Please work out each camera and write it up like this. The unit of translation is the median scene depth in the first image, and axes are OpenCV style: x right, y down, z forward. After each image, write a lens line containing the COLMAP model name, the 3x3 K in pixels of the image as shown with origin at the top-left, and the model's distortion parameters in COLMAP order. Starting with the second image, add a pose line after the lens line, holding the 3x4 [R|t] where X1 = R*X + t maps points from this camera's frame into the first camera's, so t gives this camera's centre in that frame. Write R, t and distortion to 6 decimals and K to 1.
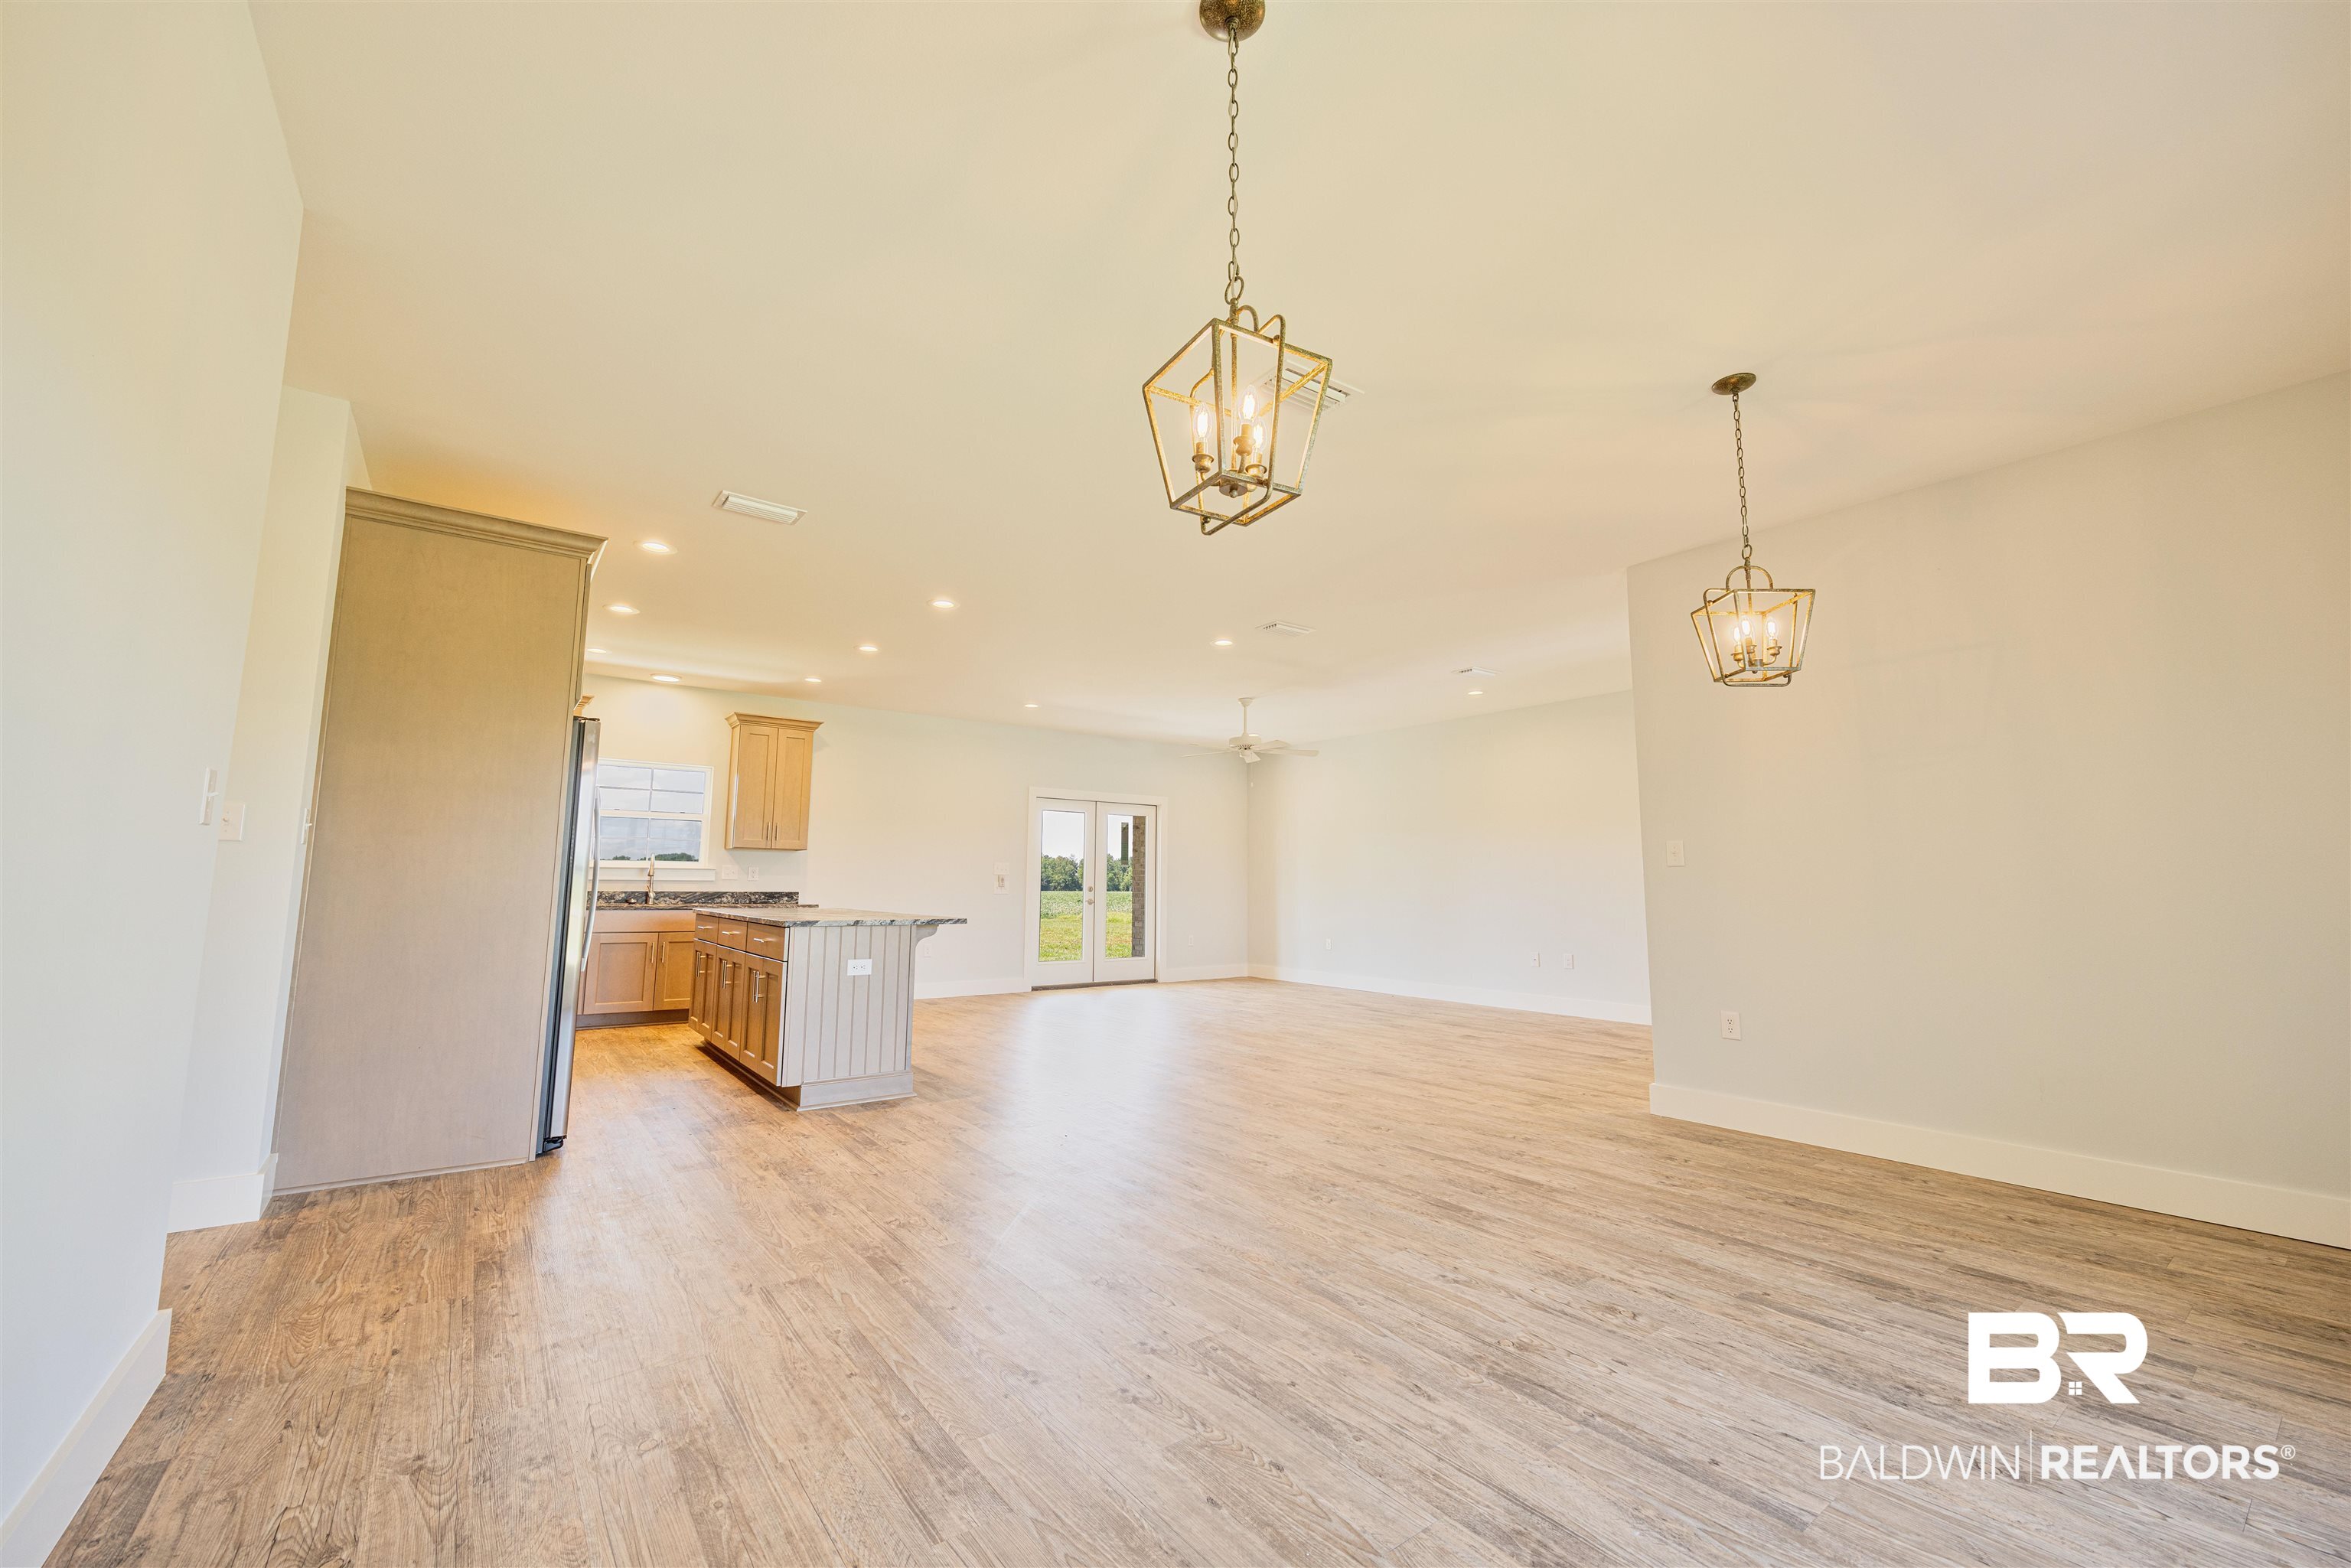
lens RADIAL K [[934.4, 0, 1172.3], [0, 934.4, 744.0], [0, 0, 1]] dist [-0.006171, 0.000419]
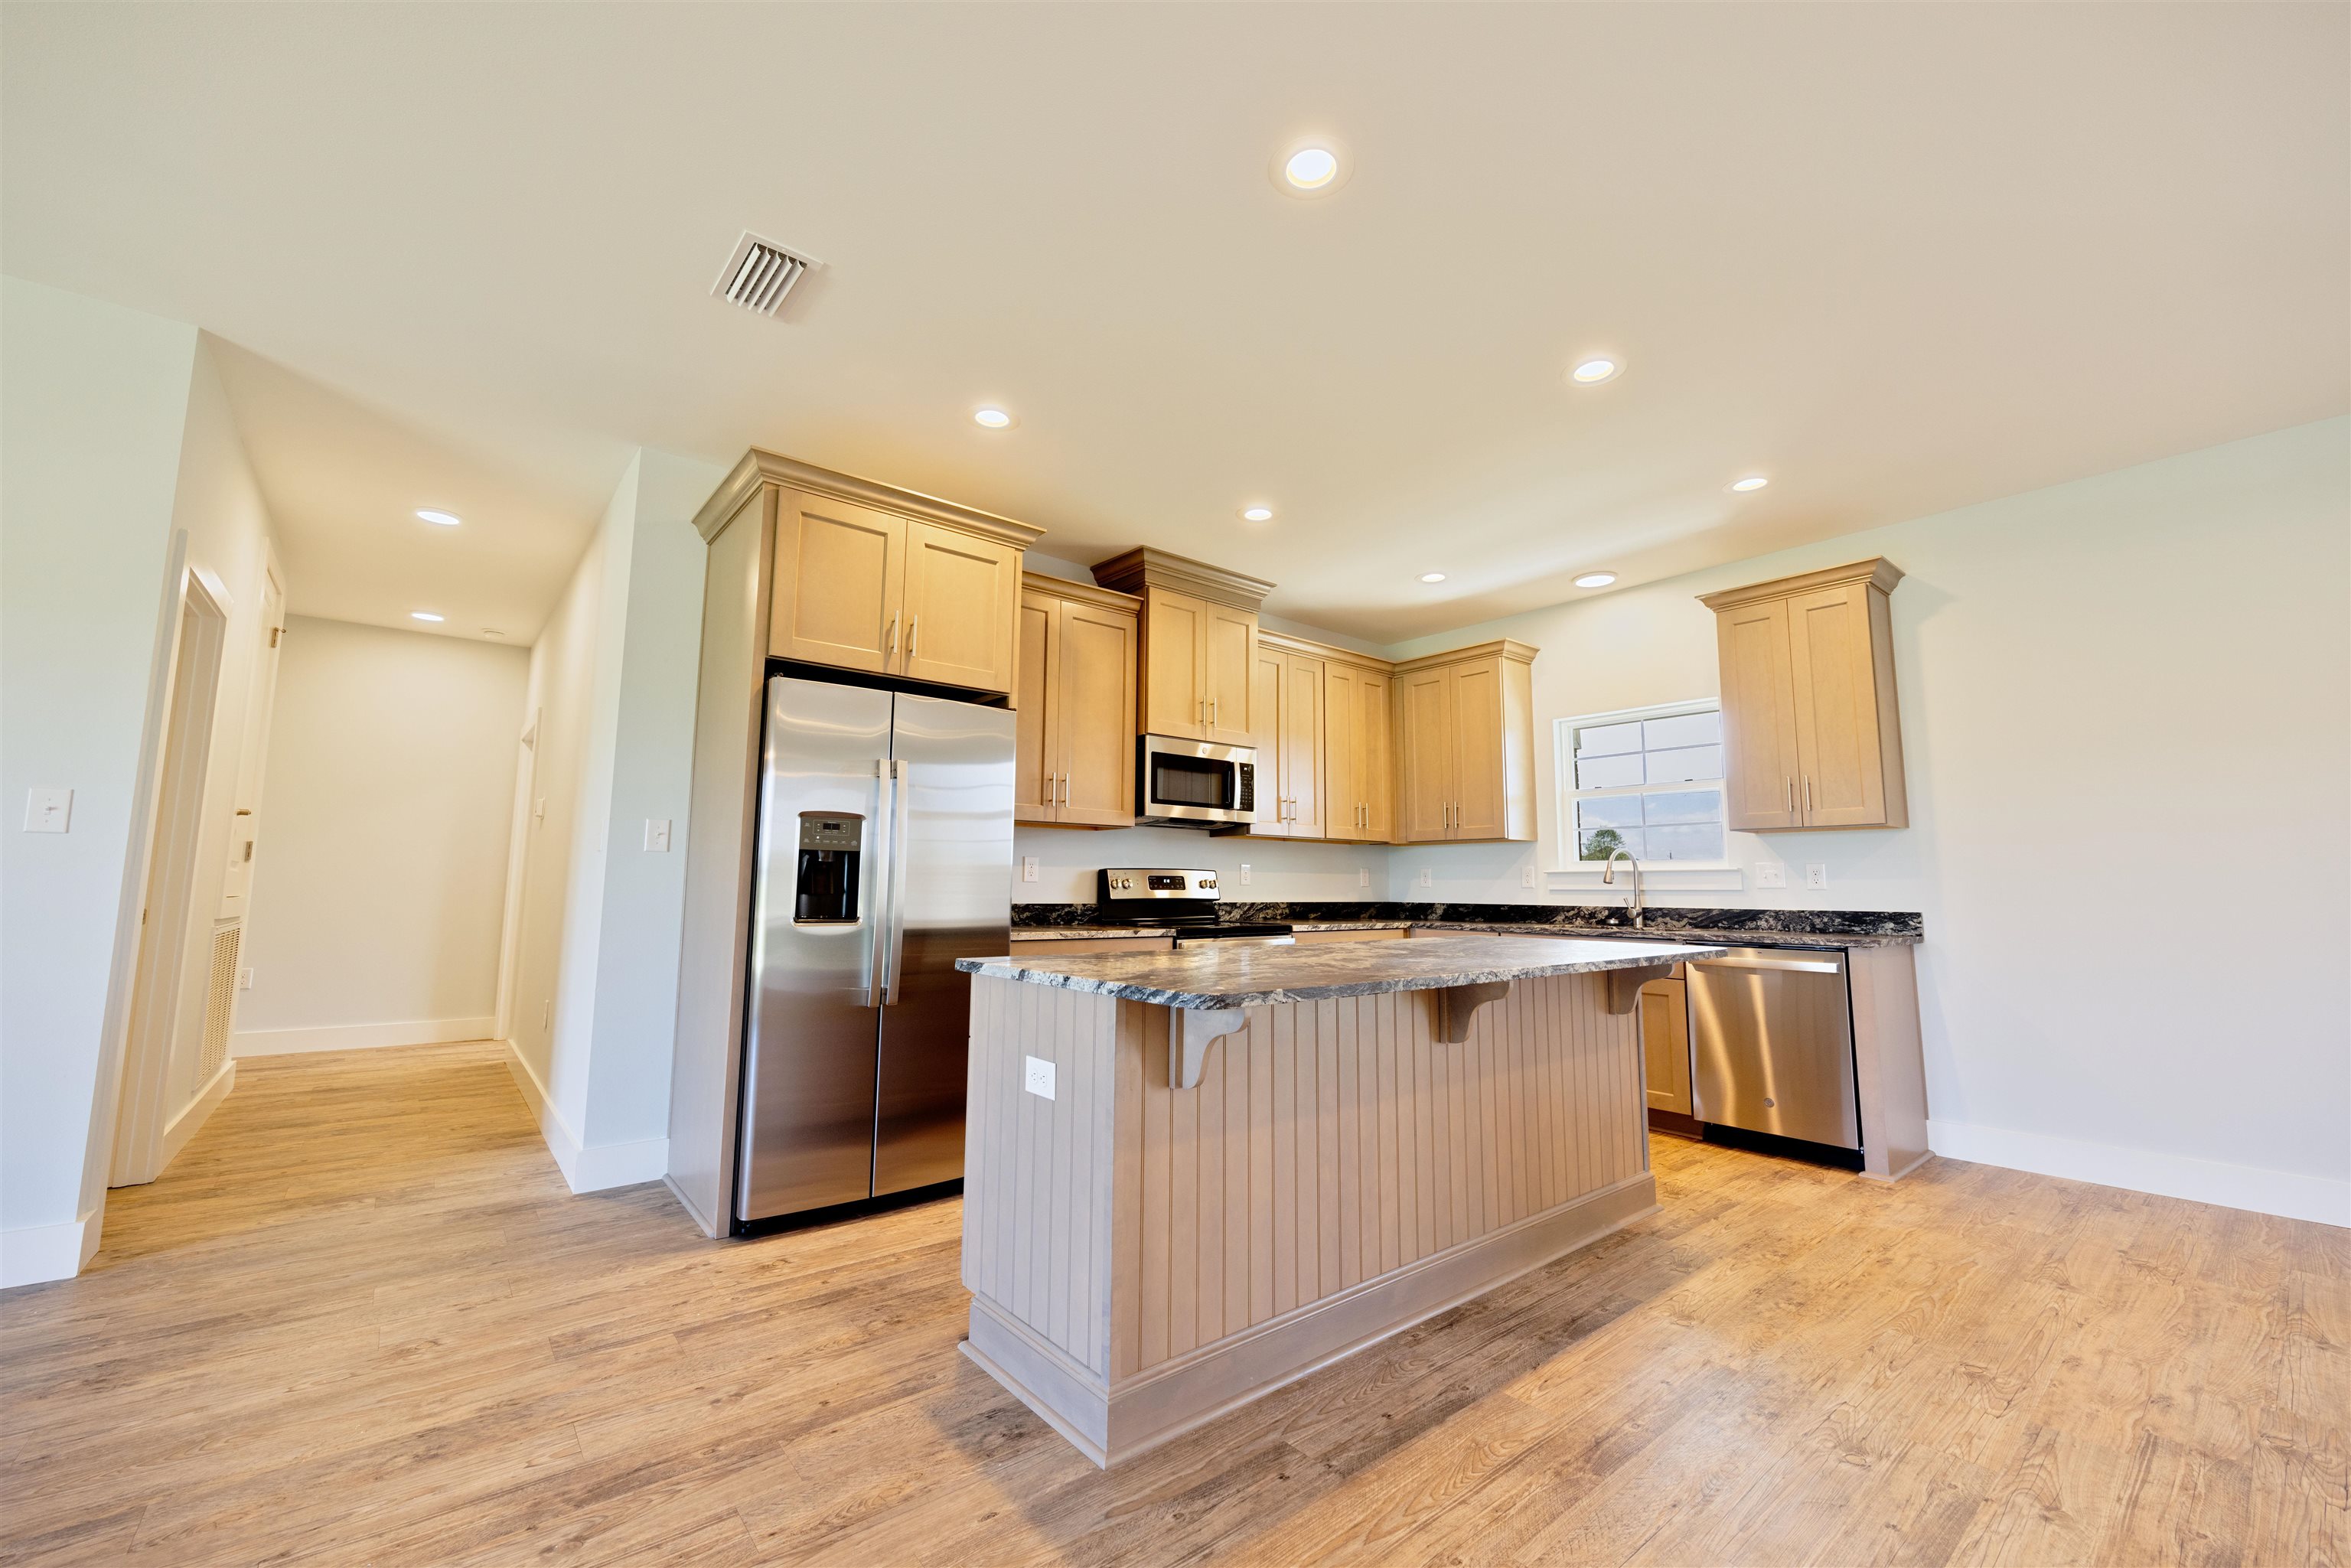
lens RADIAL K [[934.4, 0, 1166.9], [0, 934.4, 773.3], [0, 0, 1]] dist [-0.006171, 0.000419]
pose [[0.038530, -0.129115, -0.990881, 0.191074], [0.142172, 0.982238, -0.122460, 0.249587], [0.989092, -0.136157, 0.056202, 1.637142]]
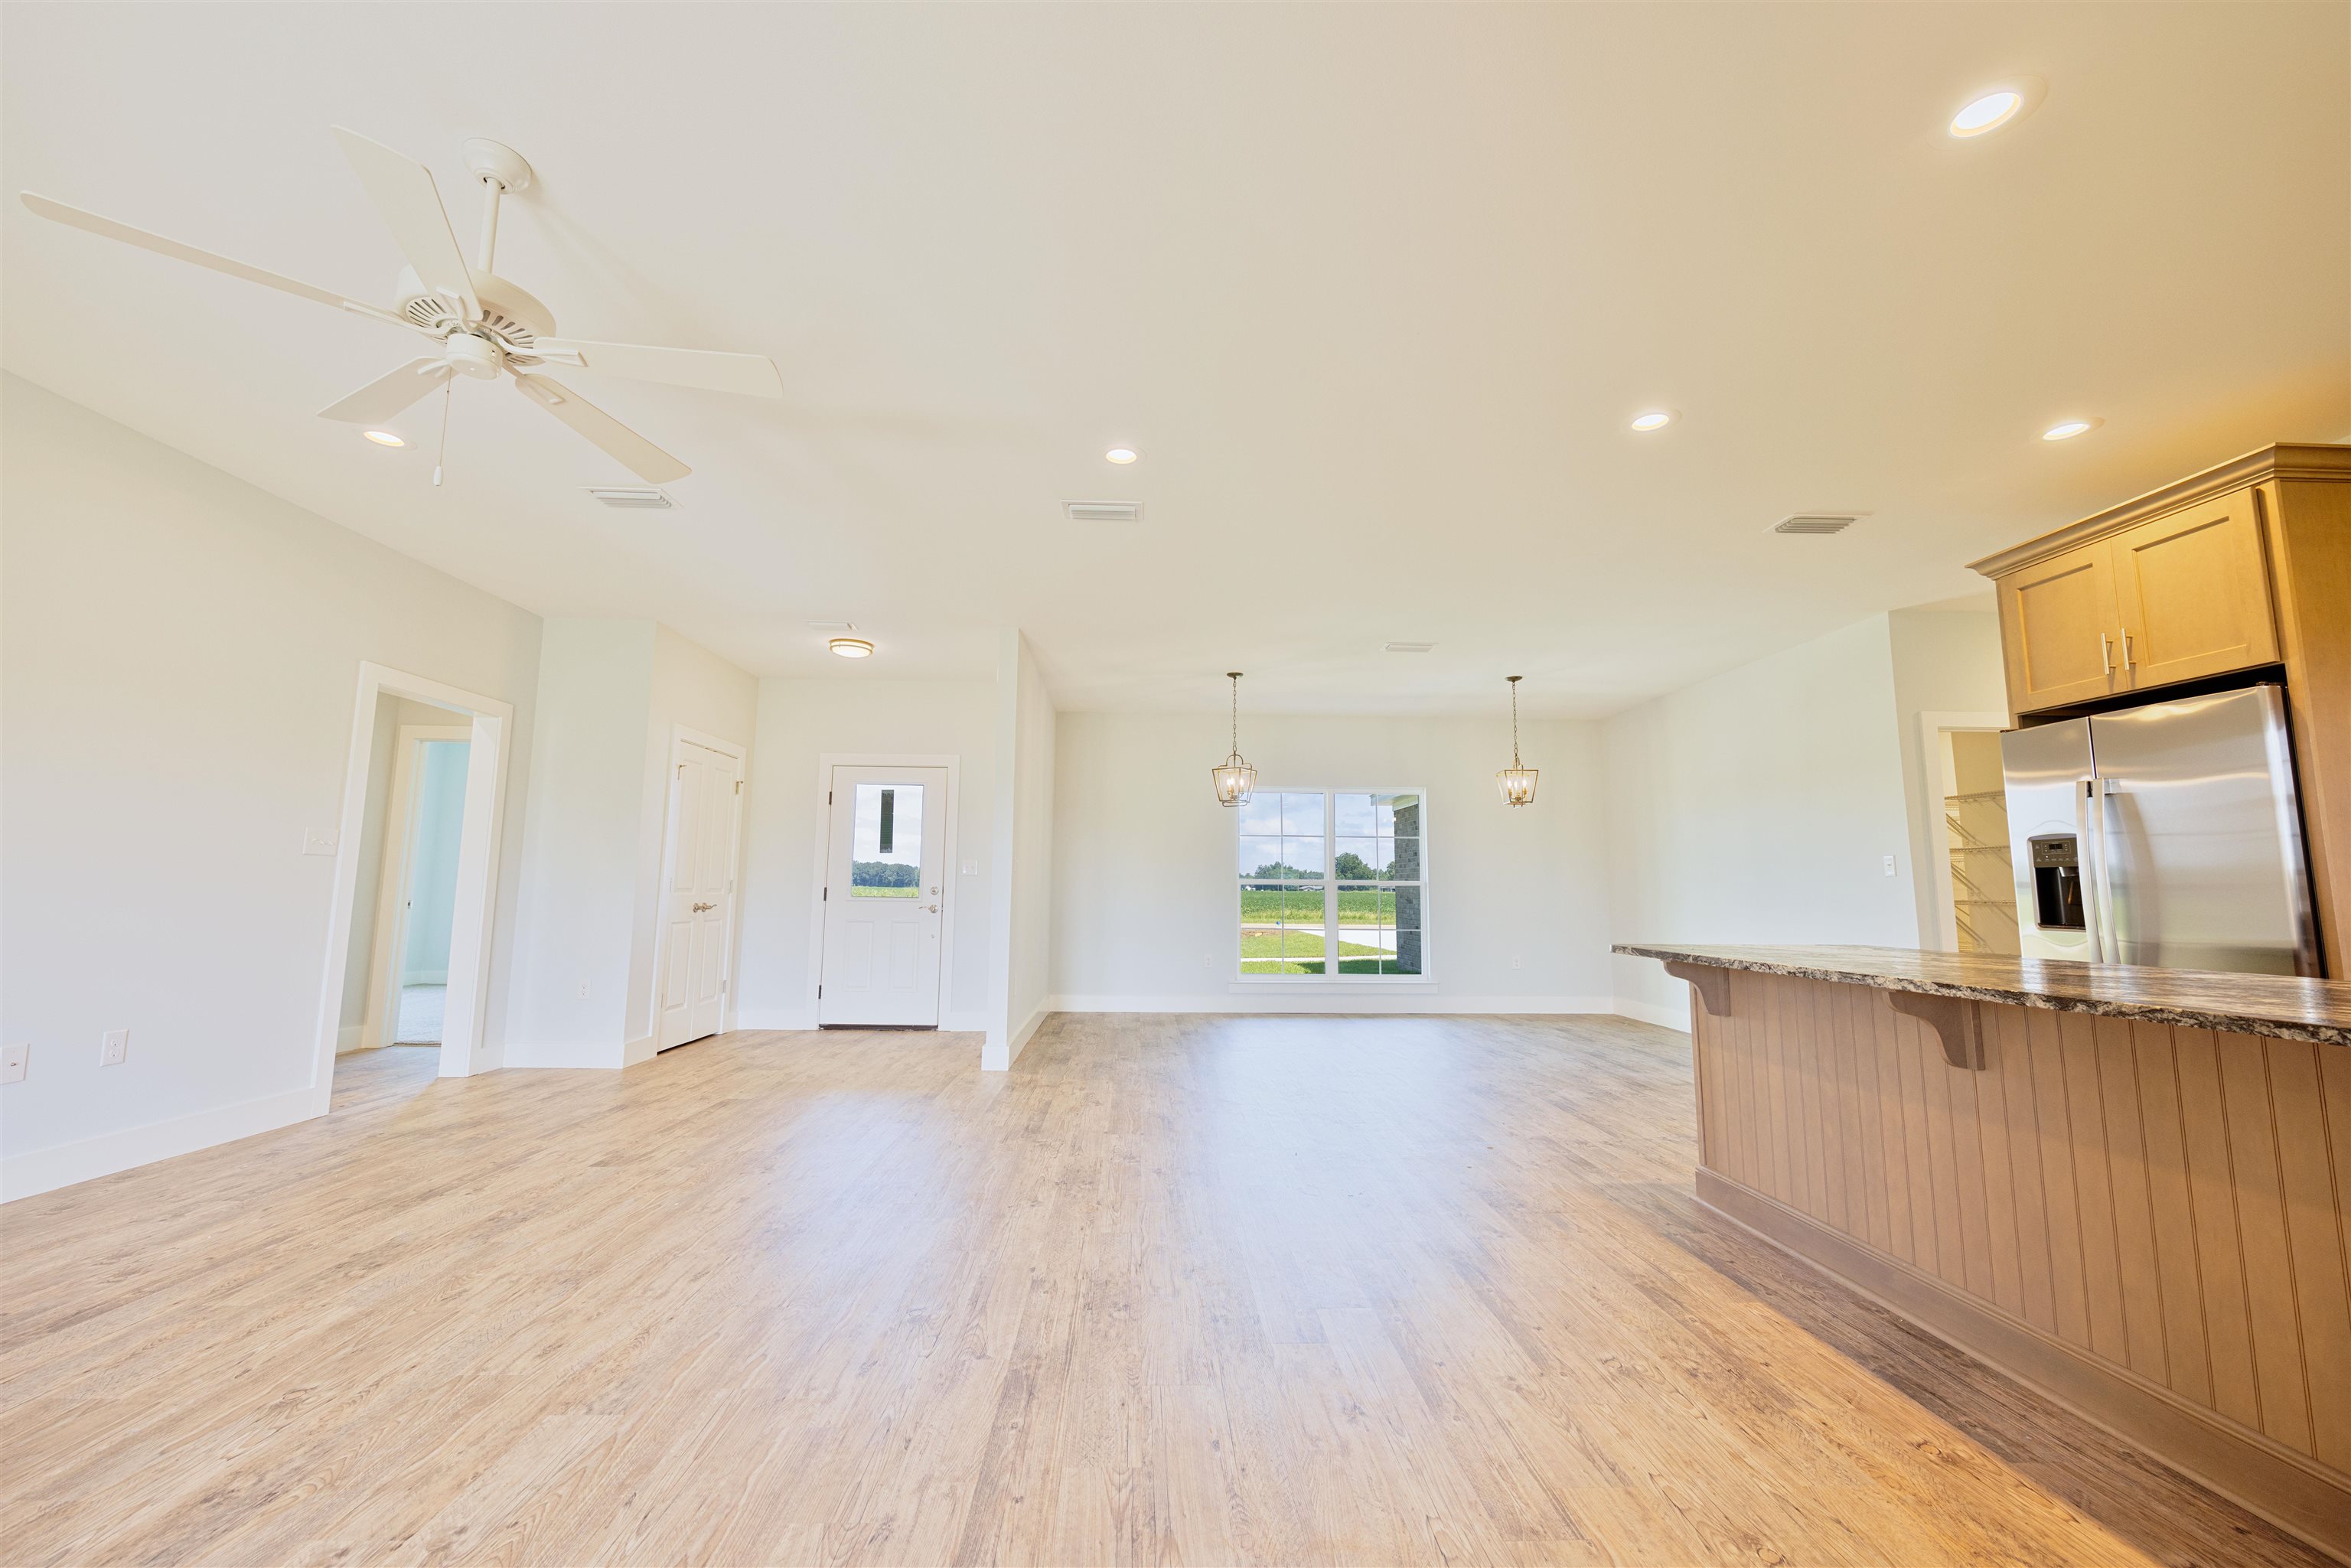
lens RADIAL K [[934.4, 0, 1170.3], [0, 934.4, 780.2], [0, 0, 1]] dist [-0.006171, 0.000419]
pose [[-0.819174, 0.053042, 0.571087, -0.585294], [-0.102507, 0.966143, -0.236772, 0.441316], [-0.564310, -0.252497, -0.786002, 2.903952]]
